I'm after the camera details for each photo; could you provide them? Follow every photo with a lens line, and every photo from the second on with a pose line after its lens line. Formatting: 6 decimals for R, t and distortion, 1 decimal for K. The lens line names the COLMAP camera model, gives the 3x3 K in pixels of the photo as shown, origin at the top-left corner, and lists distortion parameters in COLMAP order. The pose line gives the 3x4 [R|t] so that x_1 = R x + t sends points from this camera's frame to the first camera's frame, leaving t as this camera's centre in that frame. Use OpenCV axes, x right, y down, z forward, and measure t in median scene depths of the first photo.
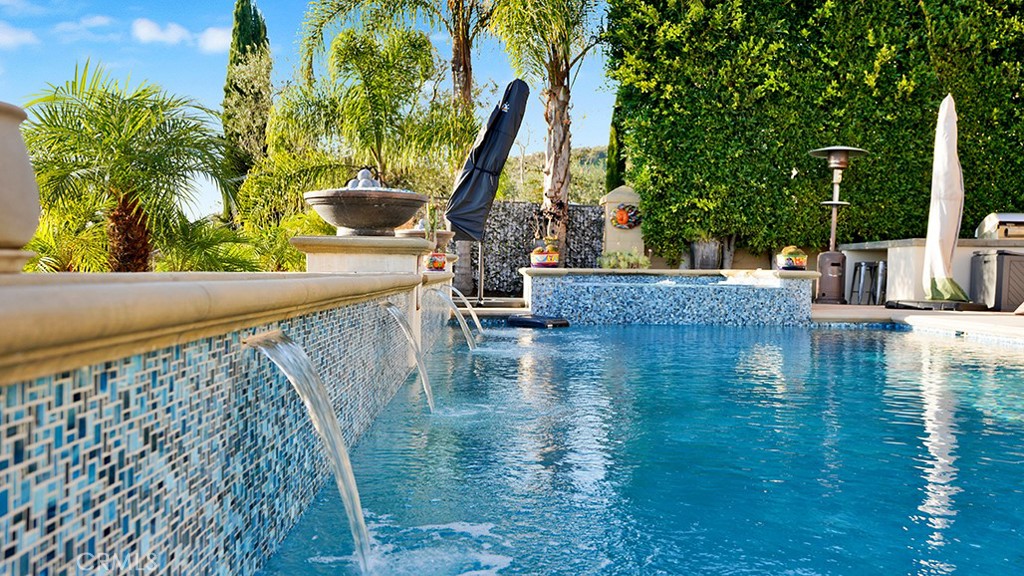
lens RADIAL K [[956.2, 0, 509.6], [0, 956.2, 292.3], [0, 0, 1]] dist [0.106090, -0.005545]
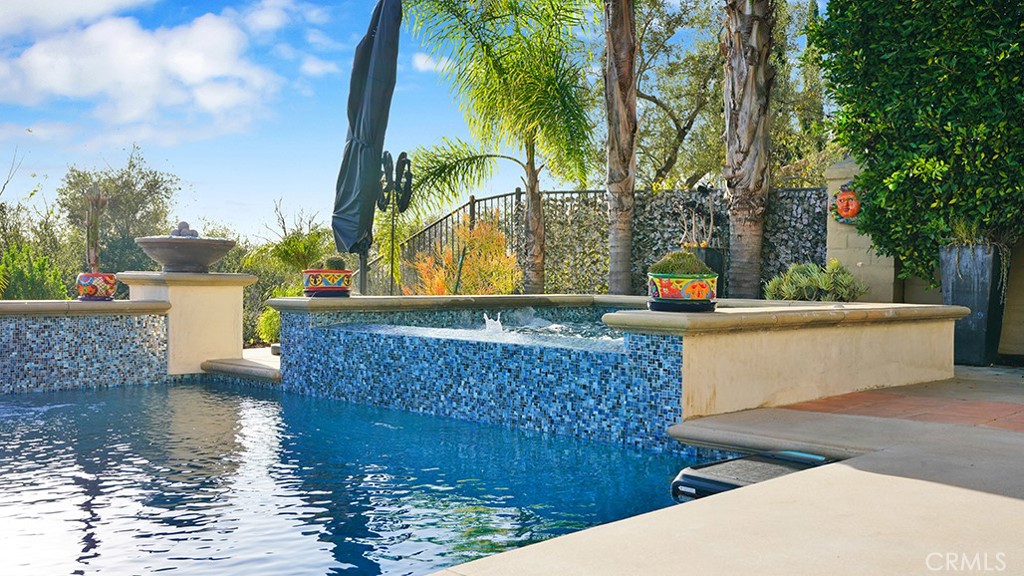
lens RADIAL K [[956.2, 0, 509.6], [0, 956.2, 292.3], [0, 0, 1]] dist [0.106090, -0.005545]
pose [[0.711267, 0.009493, -0.702858, 0.492595], [-0.023244, 0.999680, -0.010020, -0.023268], [0.702538, 0.023464, 0.711259, 0.618613]]
